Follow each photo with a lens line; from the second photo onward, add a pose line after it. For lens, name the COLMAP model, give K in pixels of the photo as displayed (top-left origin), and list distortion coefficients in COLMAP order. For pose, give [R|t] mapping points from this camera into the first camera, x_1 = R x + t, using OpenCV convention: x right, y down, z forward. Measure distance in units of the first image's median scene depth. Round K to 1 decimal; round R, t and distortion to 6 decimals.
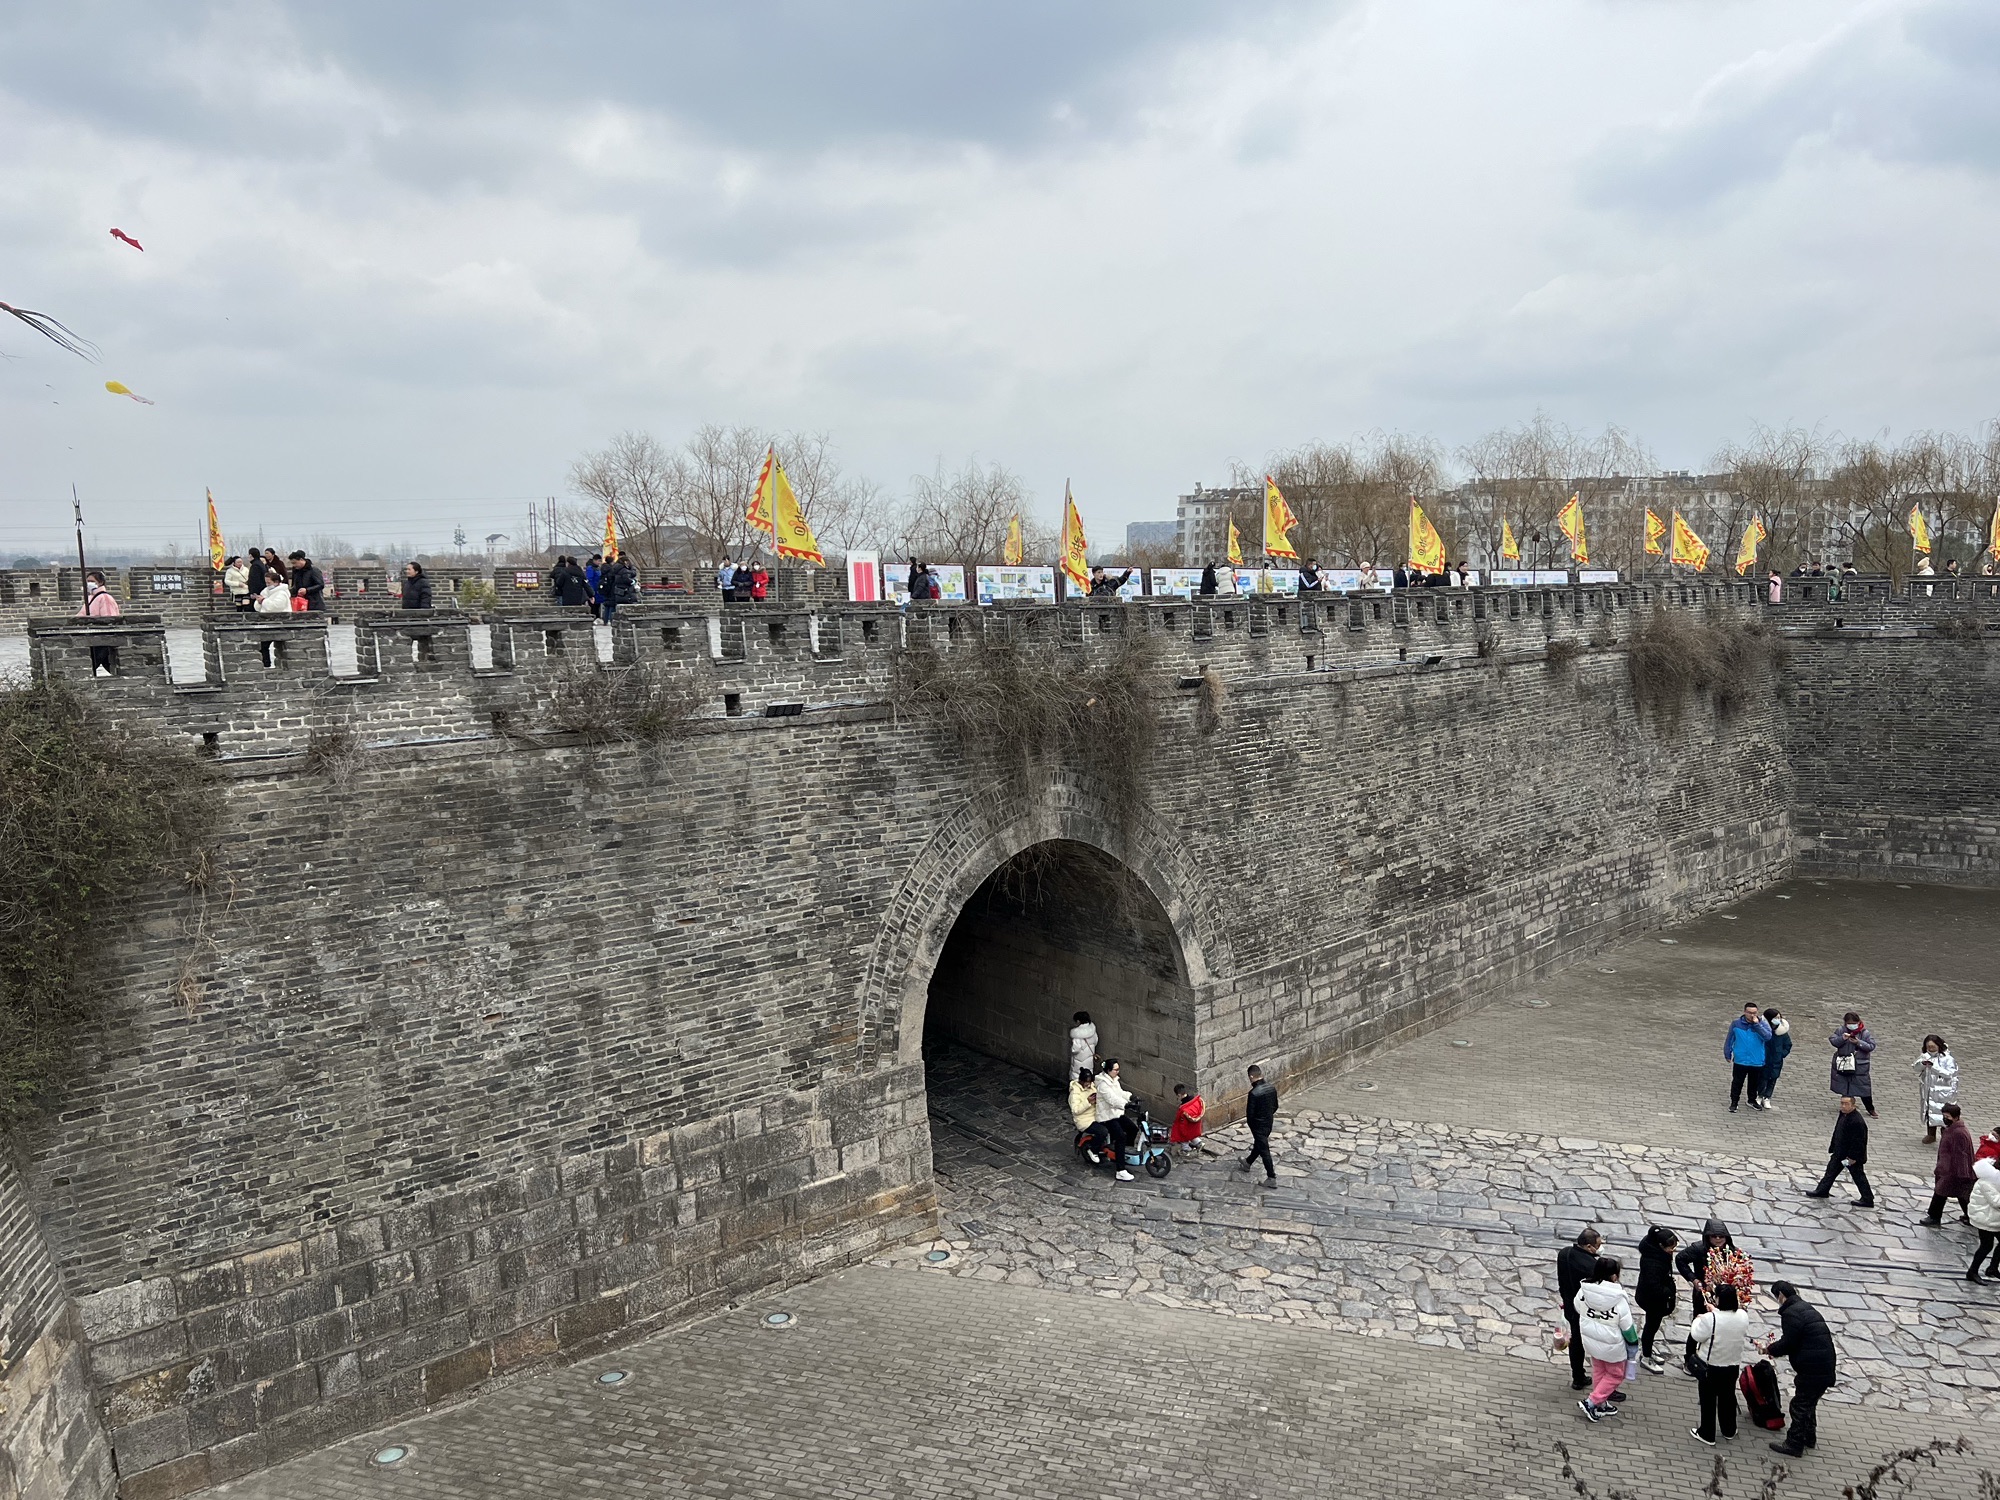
lens RADIAL K [[1512.1, 0, 1036.1], [0, 1512.1, 746.3], [0, 0, 1]] dist [0.116977, -0.236247]
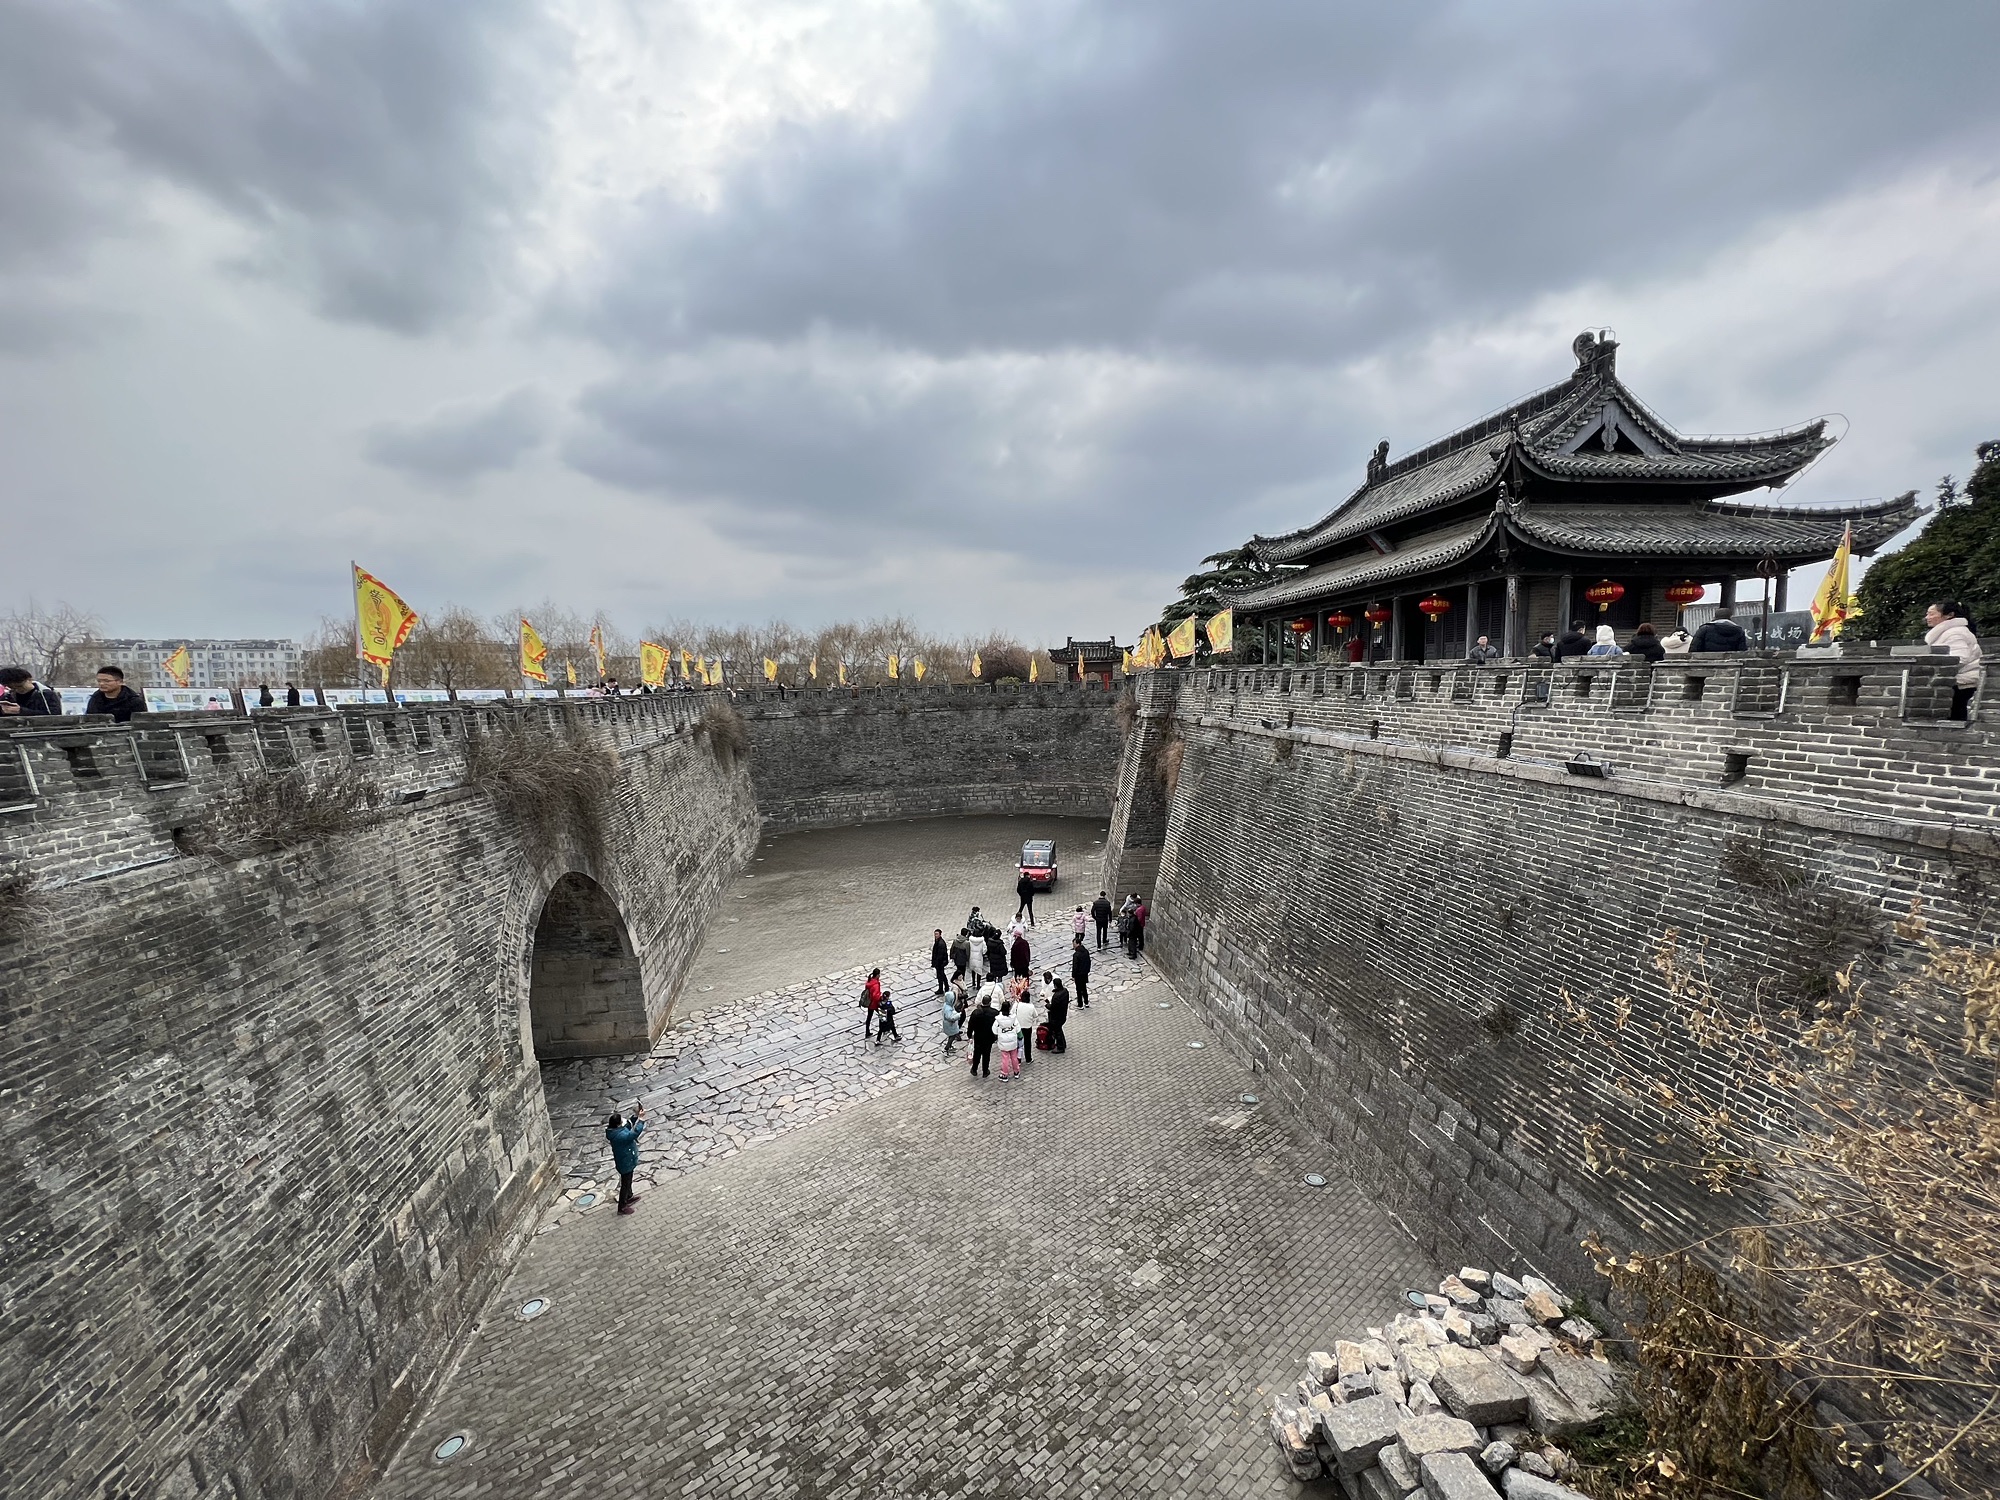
lens RADIAL K [[791.8, 0, 1003.8], [0, 791.8, 748.3], [0, 0, 1]] dist [0.001905, -0.000129]
pose [[0.550265, -0.080674, 0.831084, -0.460371], [0.123269, 0.992264, 0.014704, -0.015799], [-0.825841, 0.094356, 0.555953, 0.340129]]
